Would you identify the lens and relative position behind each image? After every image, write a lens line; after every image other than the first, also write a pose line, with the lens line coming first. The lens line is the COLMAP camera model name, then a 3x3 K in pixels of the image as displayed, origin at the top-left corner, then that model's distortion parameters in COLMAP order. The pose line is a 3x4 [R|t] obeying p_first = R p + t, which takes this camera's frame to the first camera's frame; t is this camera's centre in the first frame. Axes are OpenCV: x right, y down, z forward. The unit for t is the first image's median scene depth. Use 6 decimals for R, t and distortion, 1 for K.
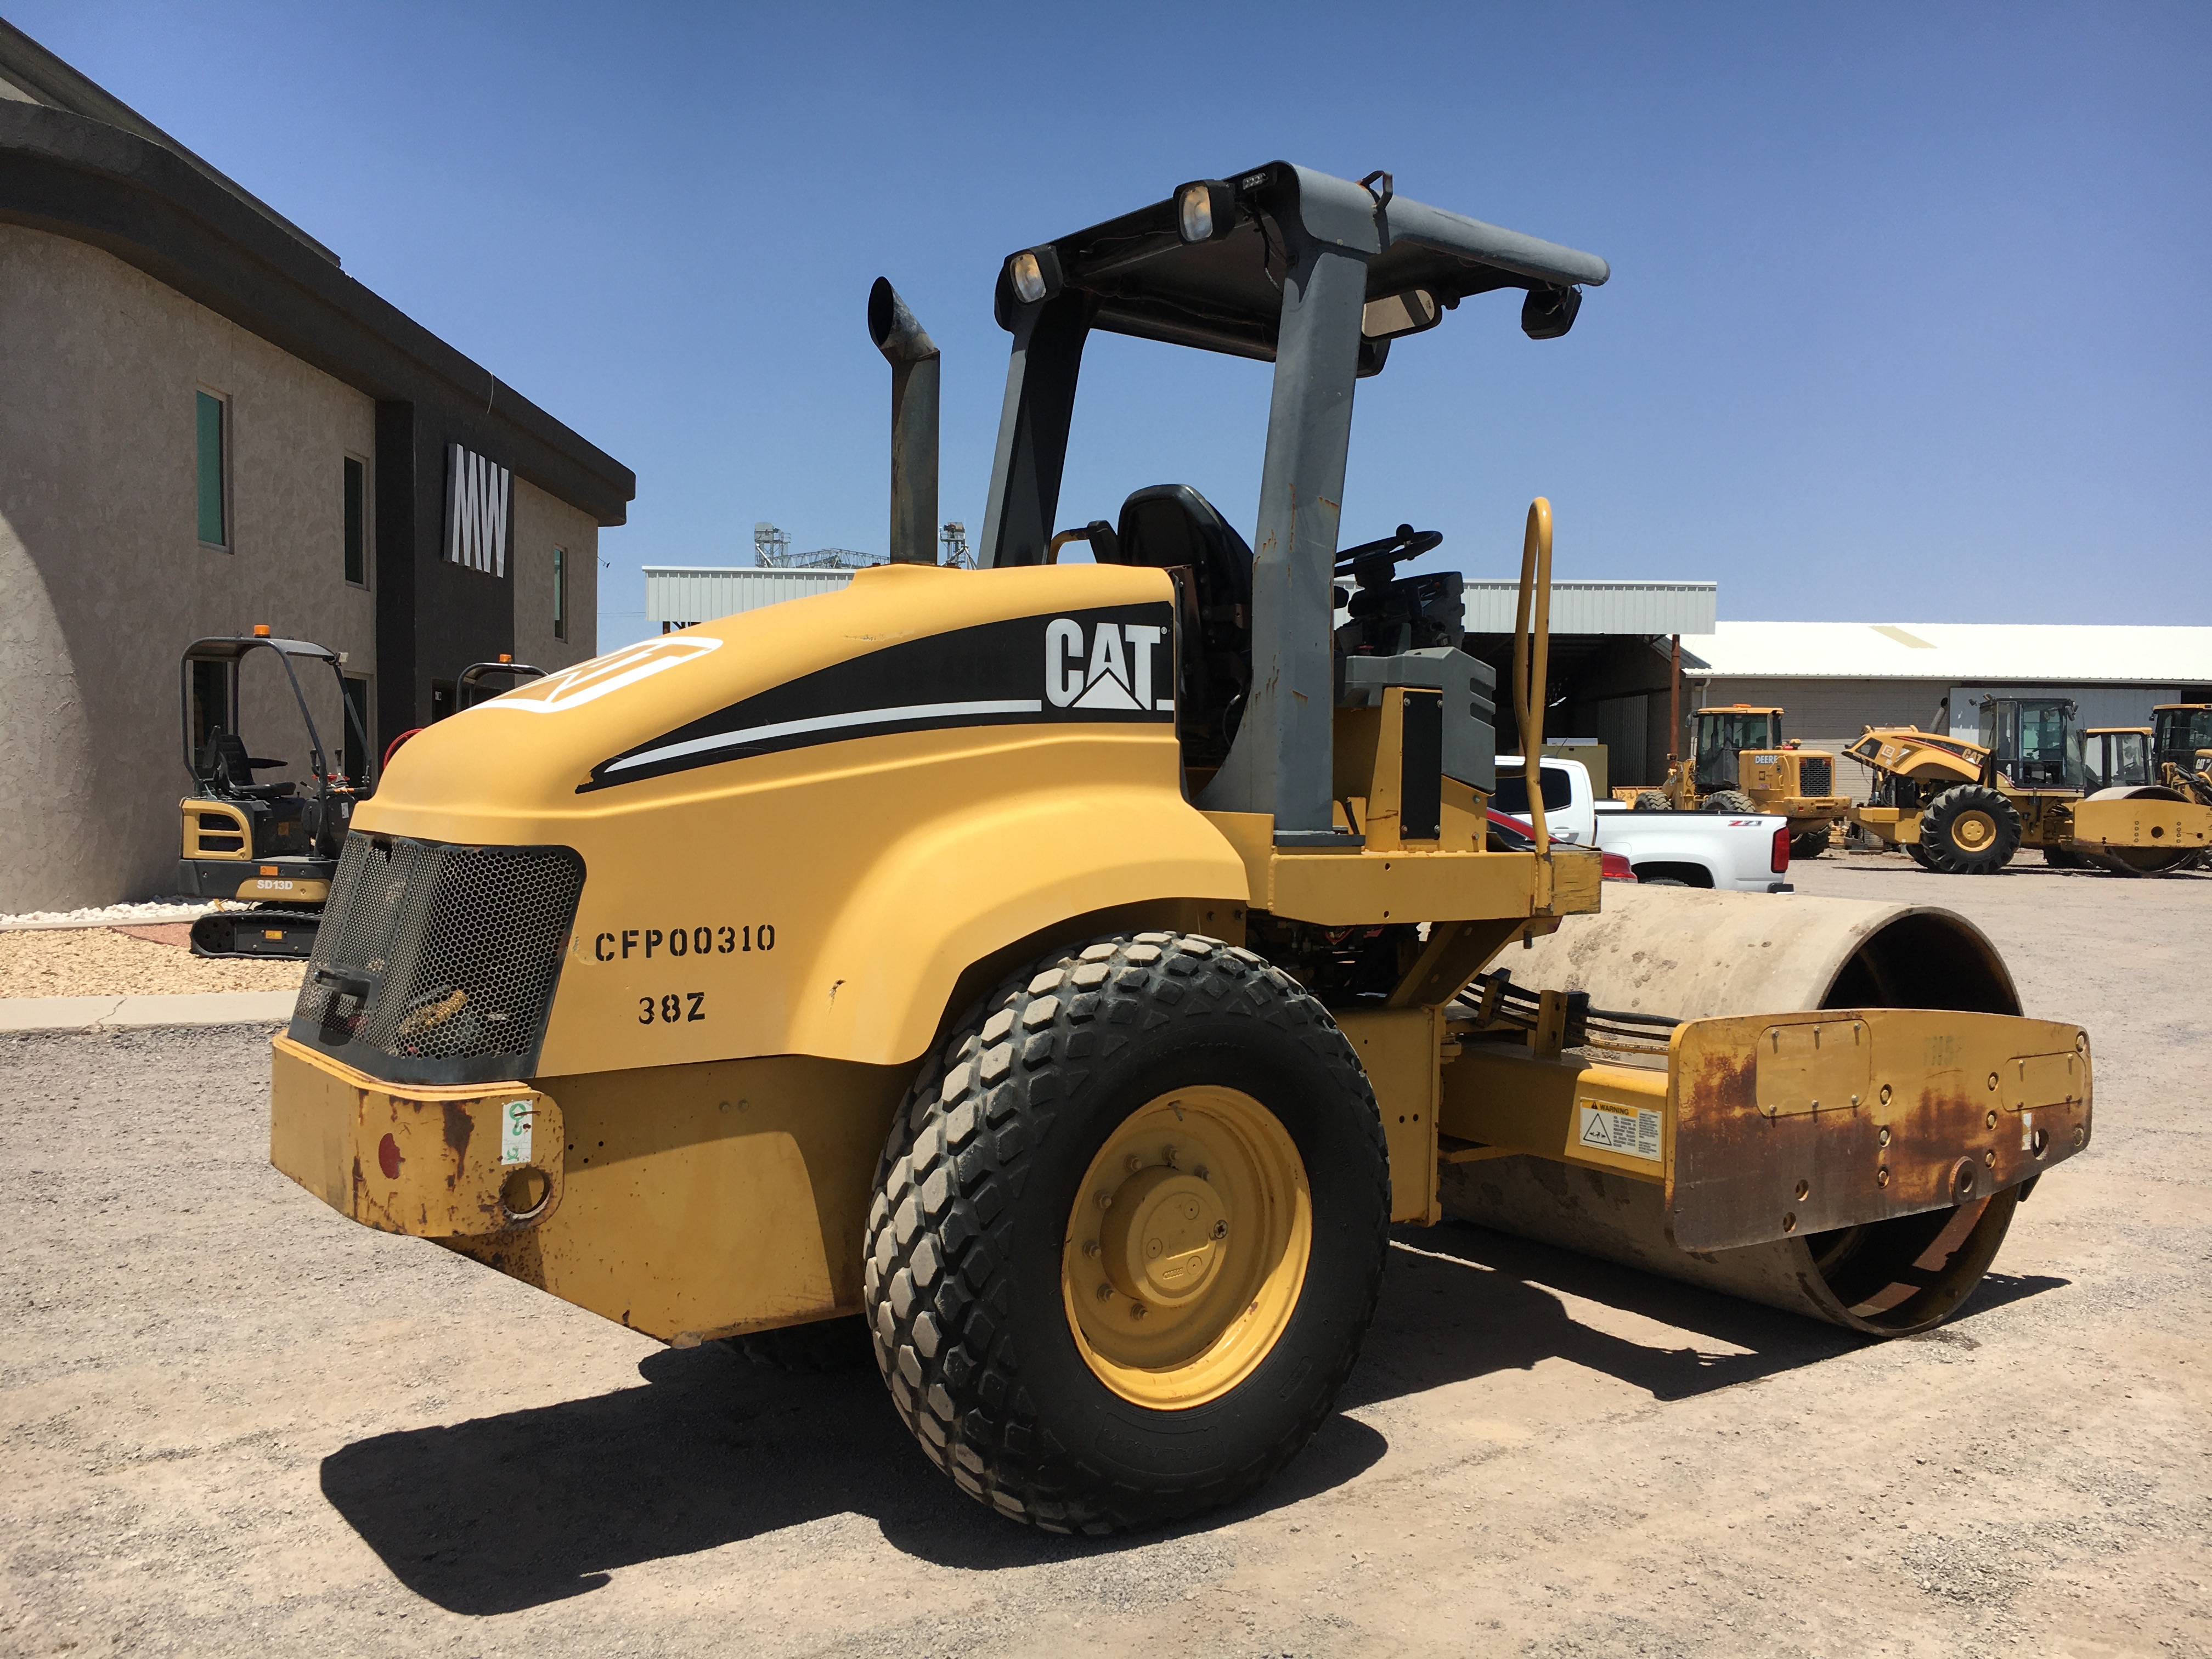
lens RADIAL K [[1887.5, 0, 1116.2], [0, 1887.5, 815.7], [0, 0, 1]] dist [0.054259, -0.057297]
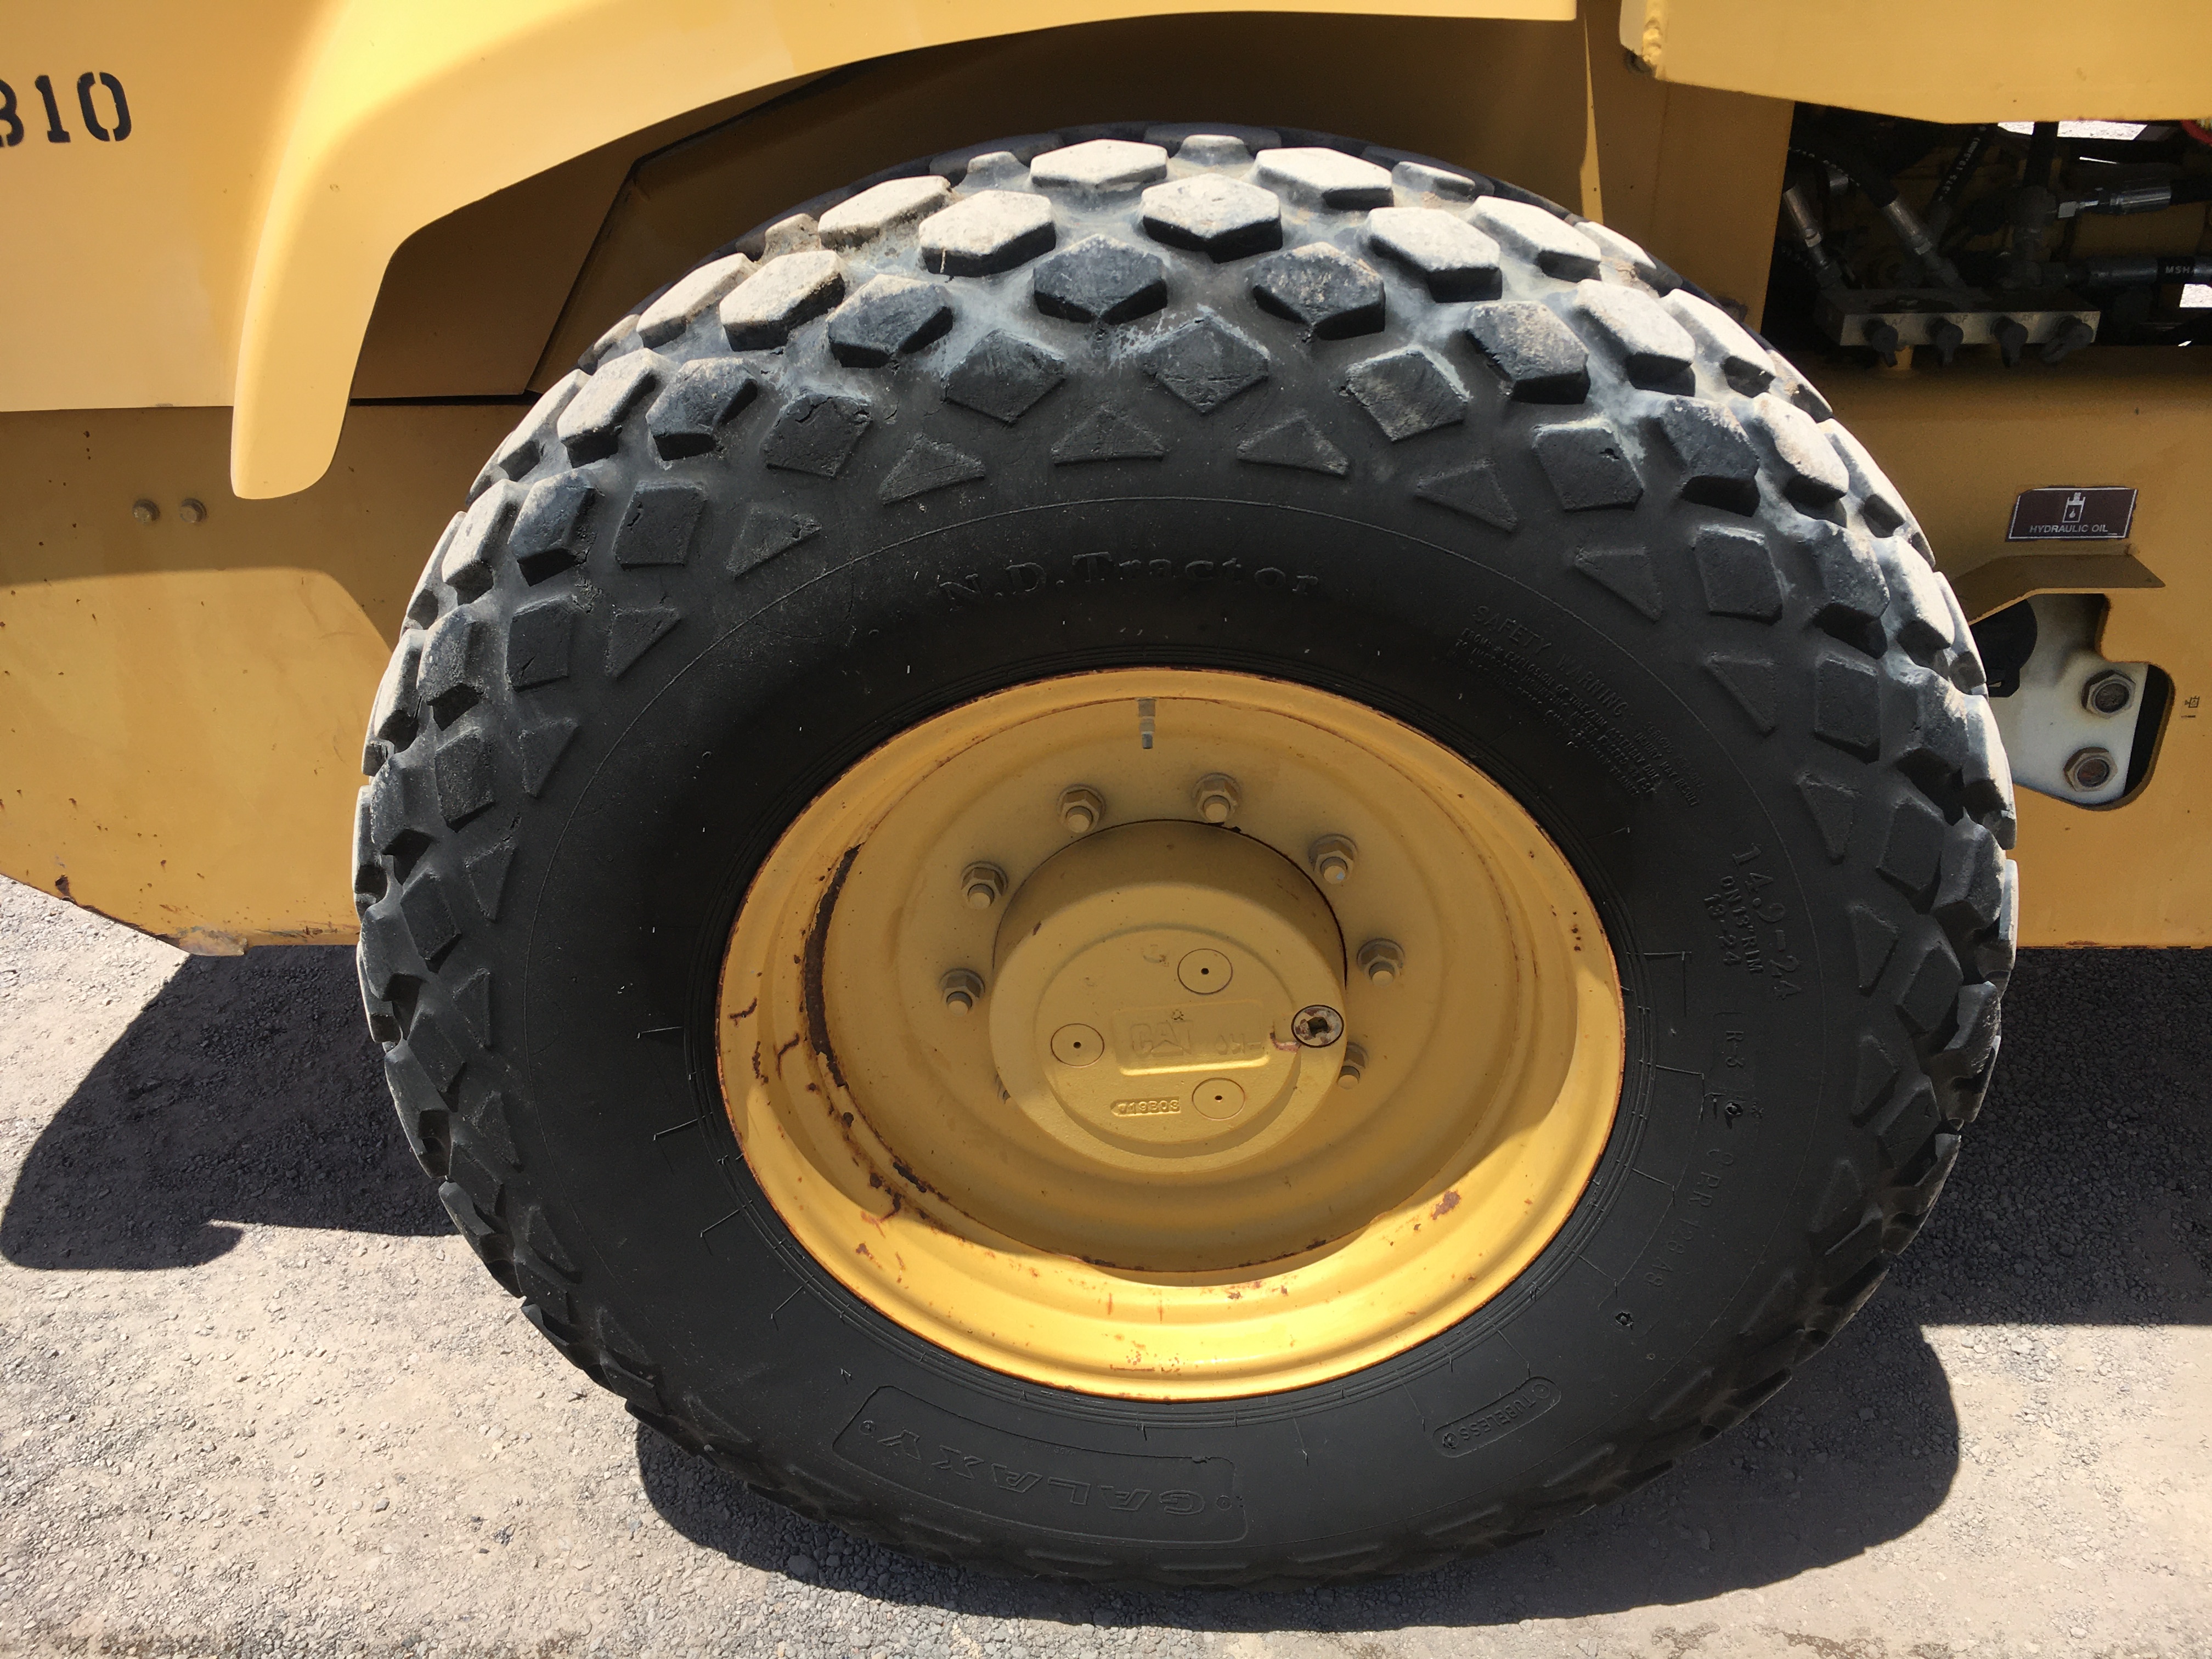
lens RADIAL K [[1887.5, 0, 1108.8], [0, 1887.5, 815.0], [0, 0, 1]] dist [0.054259, -0.057297]
pose [[0.768973, 0.275618, -0.576814, 0.186840], [0.032376, 0.884338, 0.465723, 0.013312], [0.638460, -0.376804, 0.671109, 0.636225]]
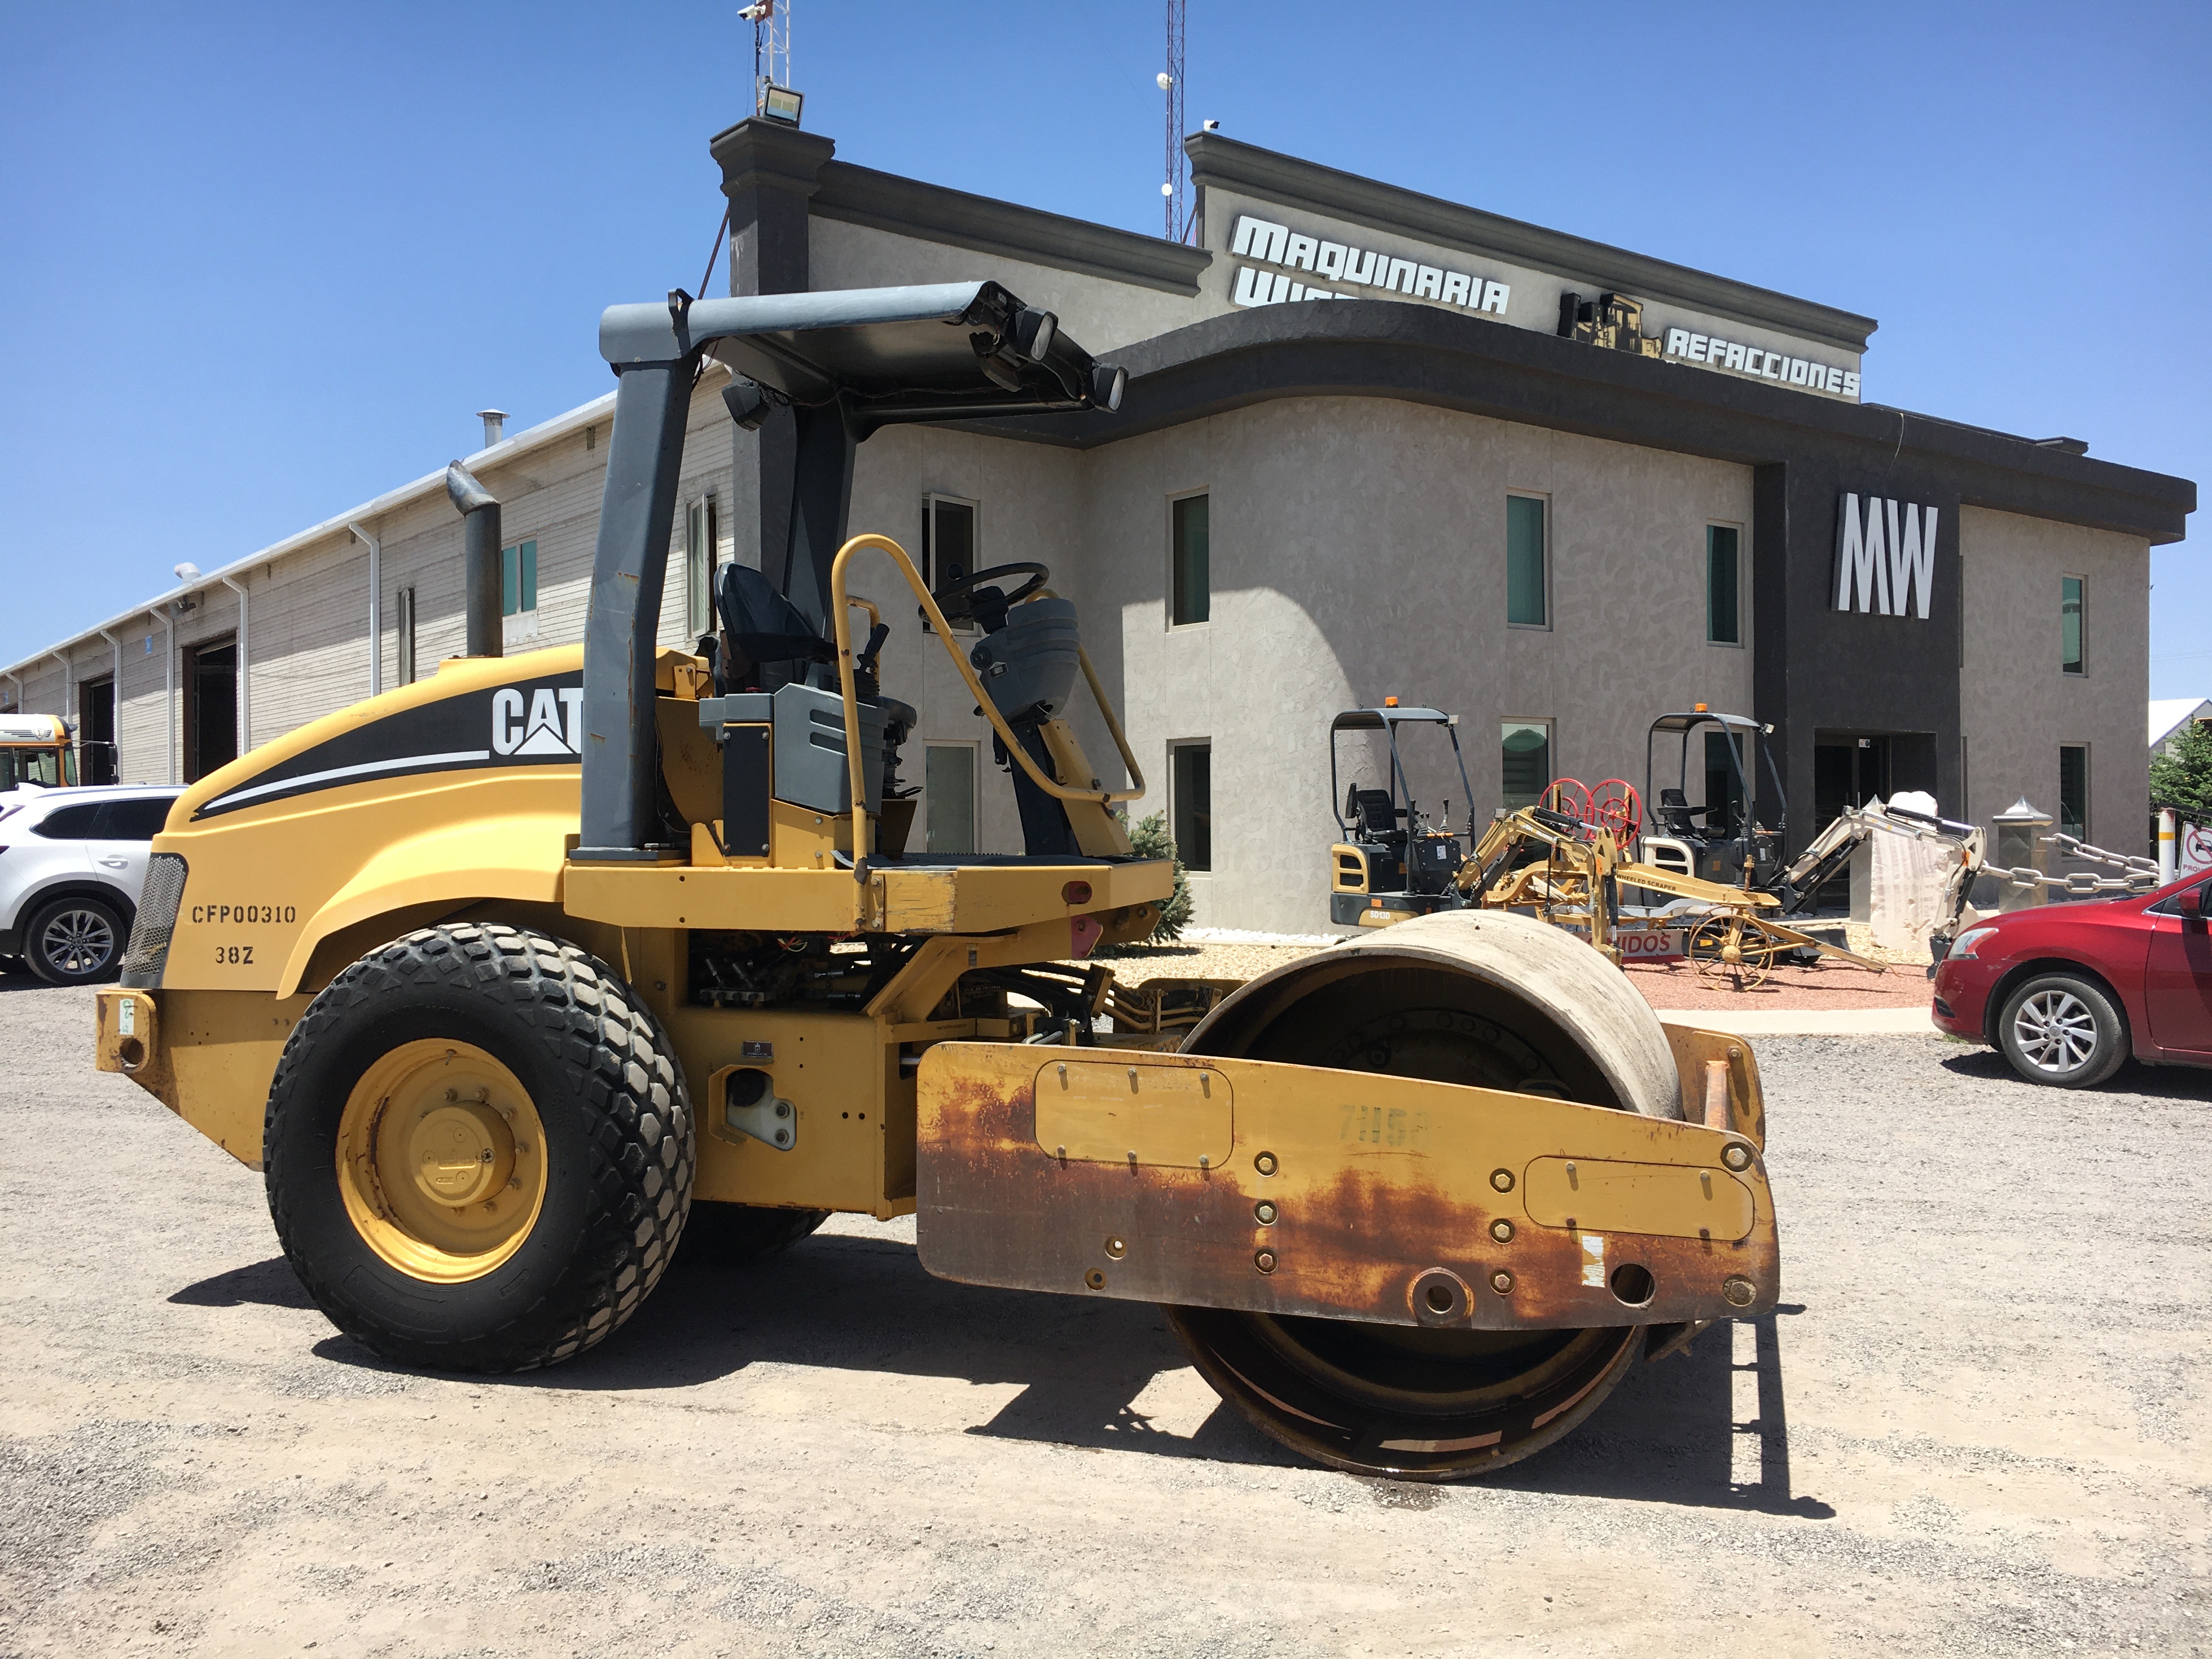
lens RADIAL K [[1887.5, 0, 1135.6], [0, 1887.5, 812.8], [0, 0, 1]] dist [0.054259, -0.057297]
pose [[0.591793, -0.017935, -0.805891, 1.156957], [-0.006495, 0.999614, -0.027016, 0.014788], [0.806064, 0.021222, 0.591448, 0.496458]]
